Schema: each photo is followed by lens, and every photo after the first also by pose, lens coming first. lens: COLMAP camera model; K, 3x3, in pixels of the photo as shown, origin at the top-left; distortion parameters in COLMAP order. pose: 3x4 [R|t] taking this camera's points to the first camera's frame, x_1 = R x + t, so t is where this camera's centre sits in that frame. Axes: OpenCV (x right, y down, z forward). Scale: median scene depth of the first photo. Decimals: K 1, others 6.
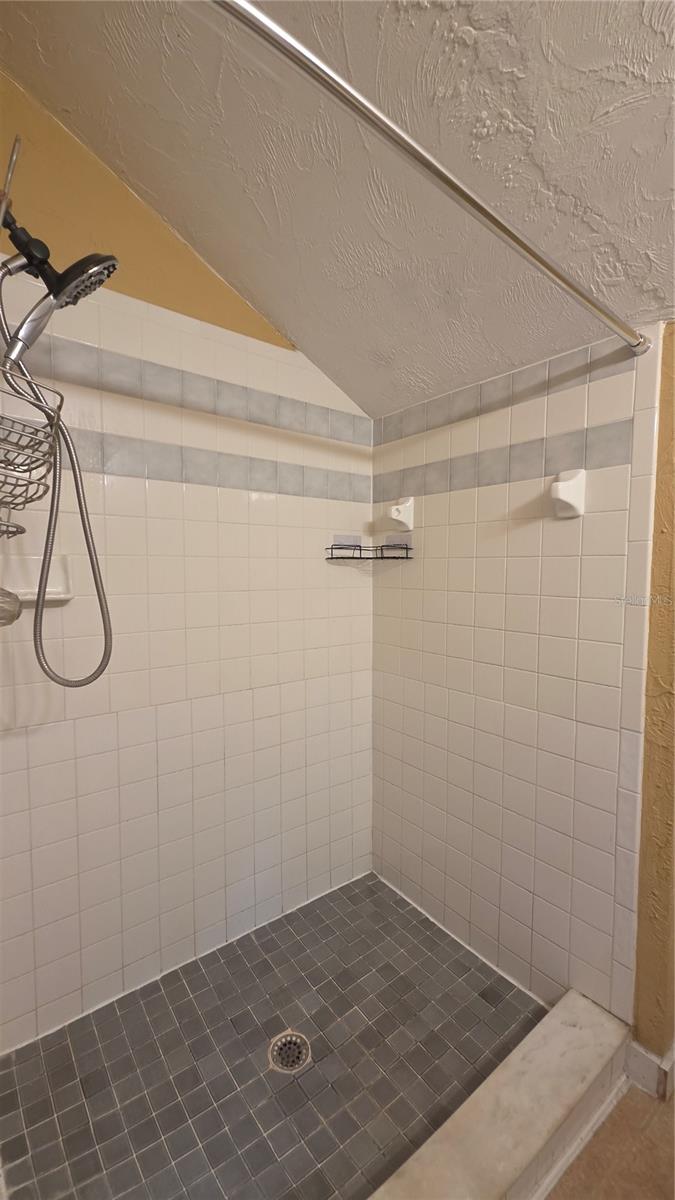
lens RADIAL K [[481.4, 0, 337.5], [0, 481.4, 600.0], [0, 0, 1]] dist [0.011739, -0.008775]
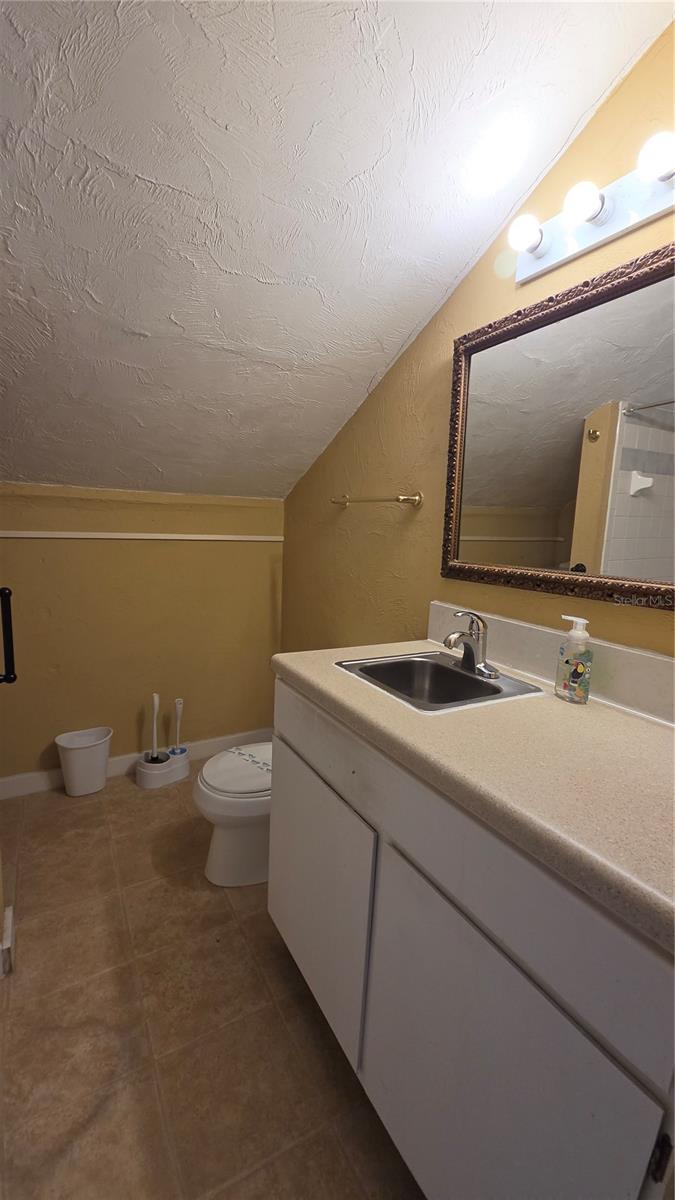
lens RADIAL K [[481.4, 0, 337.5], [0, 481.4, 600.0], [0, 0, 1]] dist [0.011739, -0.008775]
pose [[0.134874, -0.155308, 0.978616, -0.188817], [0.020026, 0.987865, 0.154016, 0.006126], [-0.990660, -0.001175, 0.136348, 0.071962]]
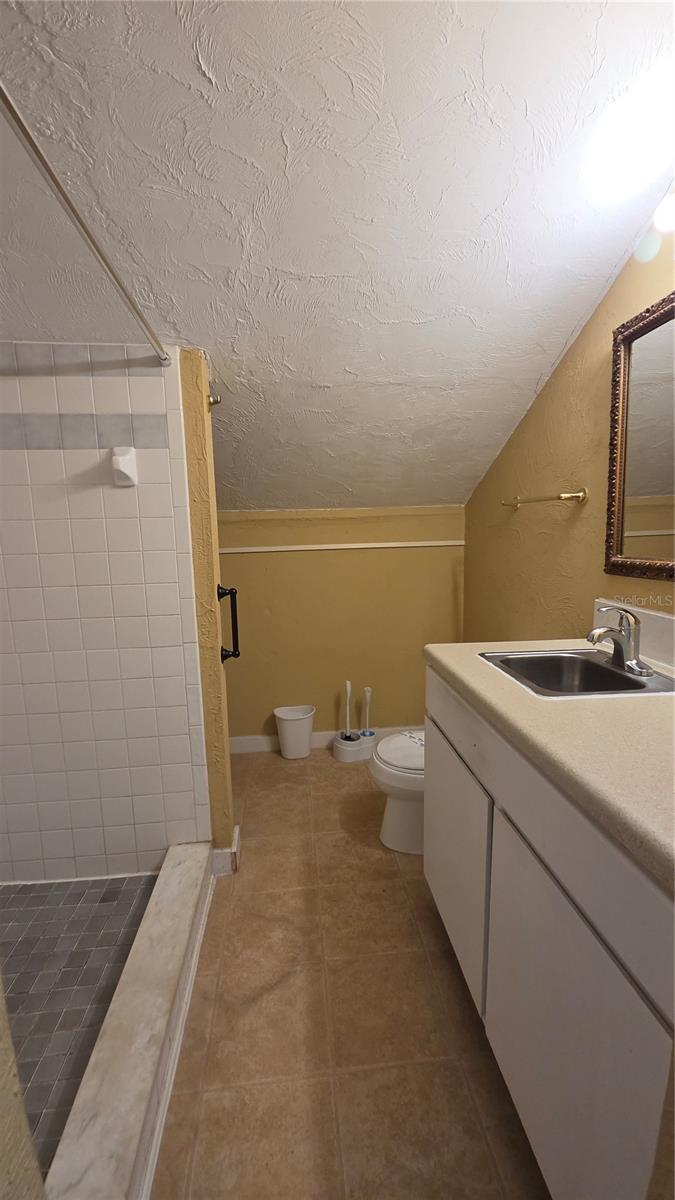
lens RADIAL K [[482.7, 0, 334.5], [0, 482.7, 599.3], [0, 0, 1]] dist [0.002621, -0.000024]
pose [[0.540143, -0.141309, 0.829625, -0.302723], [0.079555, 0.989961, 0.116823, 0.013177], [-0.837805, 0.002900, 0.545962, -0.116943]]
